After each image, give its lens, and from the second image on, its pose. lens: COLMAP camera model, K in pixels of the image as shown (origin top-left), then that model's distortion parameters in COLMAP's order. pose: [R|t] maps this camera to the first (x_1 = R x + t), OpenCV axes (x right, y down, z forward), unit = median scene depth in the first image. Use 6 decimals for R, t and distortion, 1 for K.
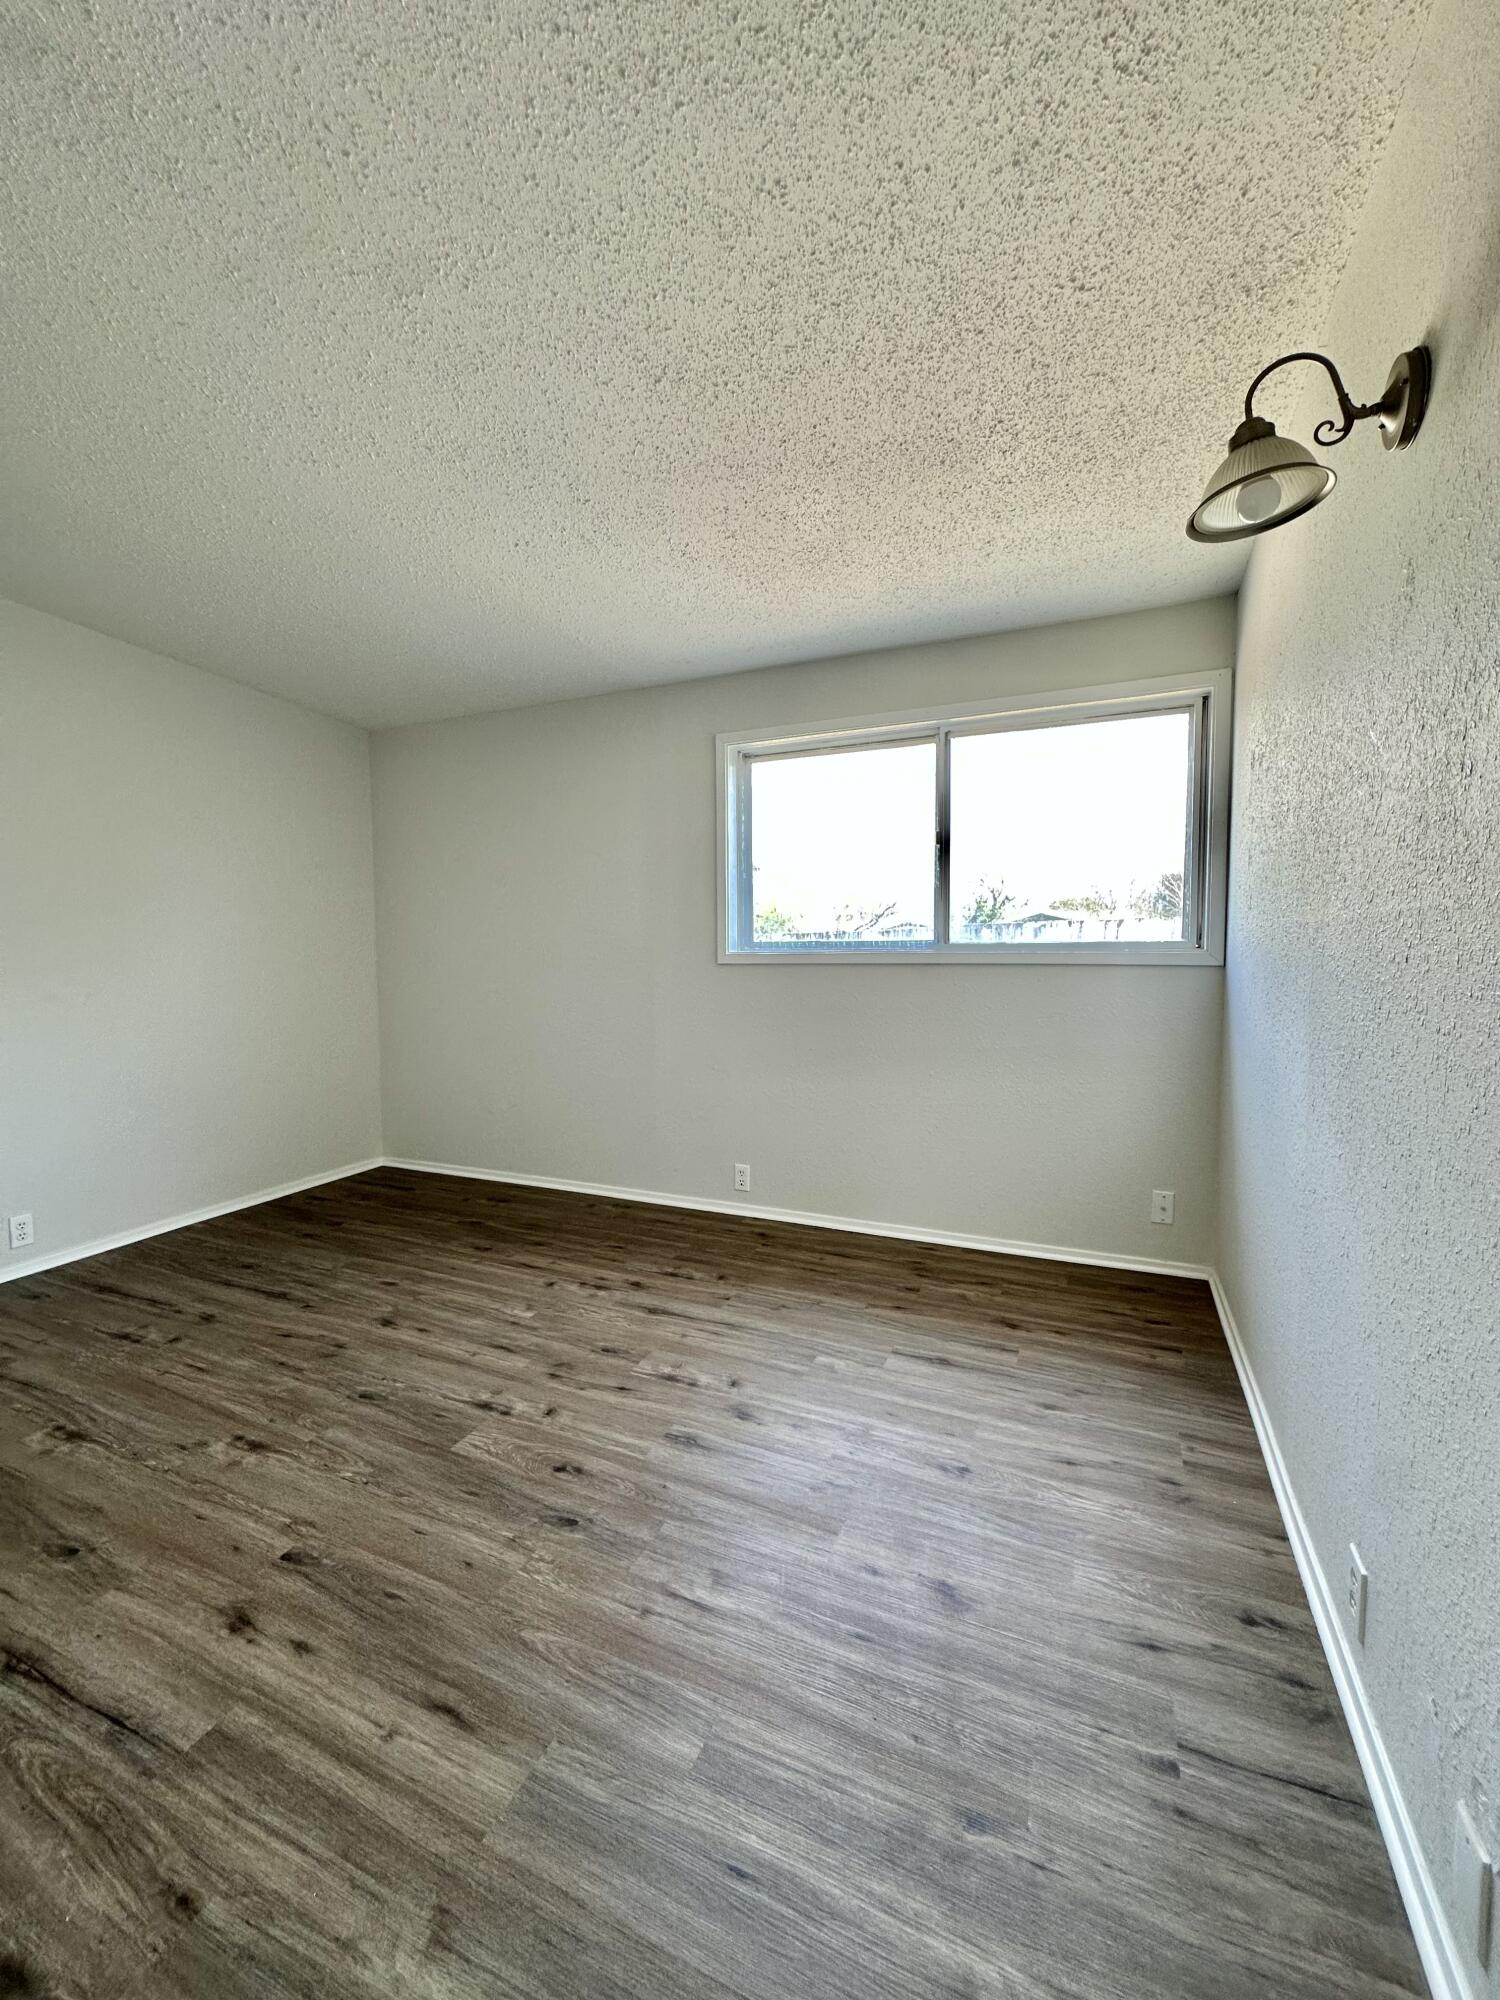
lens RADIAL K [[799.8, 0, 749.7], [0, 799.8, 995.5], [0, 0, 1]] dist [-0.004820, 0.001002]
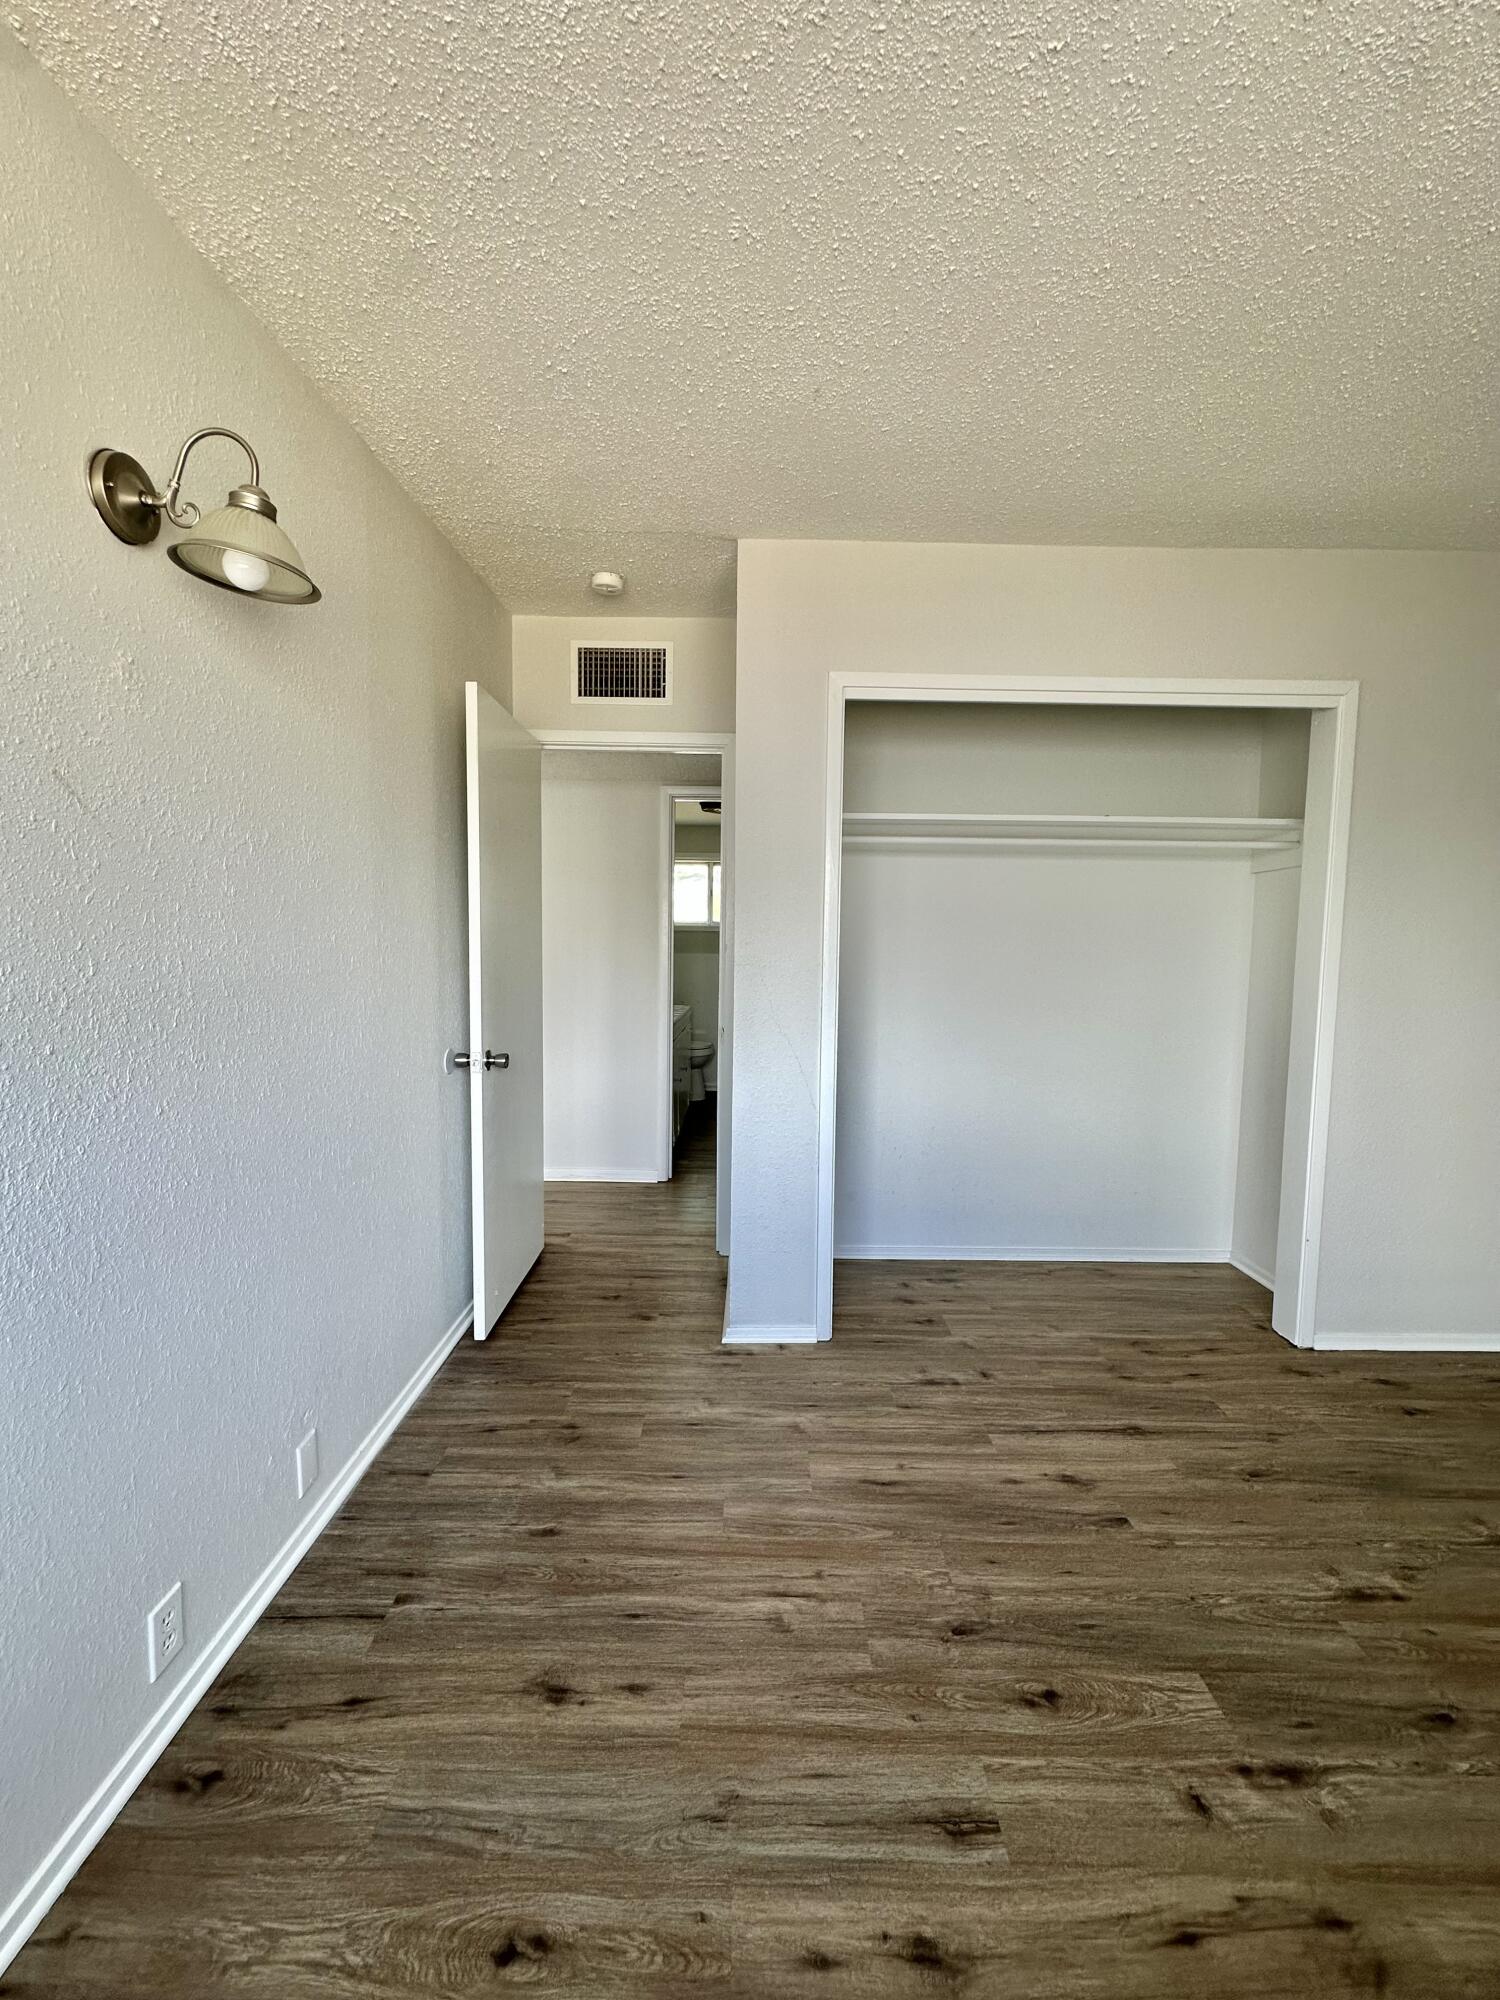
lens RADIAL K [[799.8, 0, 749.7], [0, 799.8, 995.5], [0, 0, 1]] dist [-0.004820, 0.001002]
pose [[-0.914840, 0.021436, -0.403248, 0.383373], [-0.032992, 0.991284, 0.127545, -0.194671], [0.402467, 0.129987, -0.906159, 1.771604]]
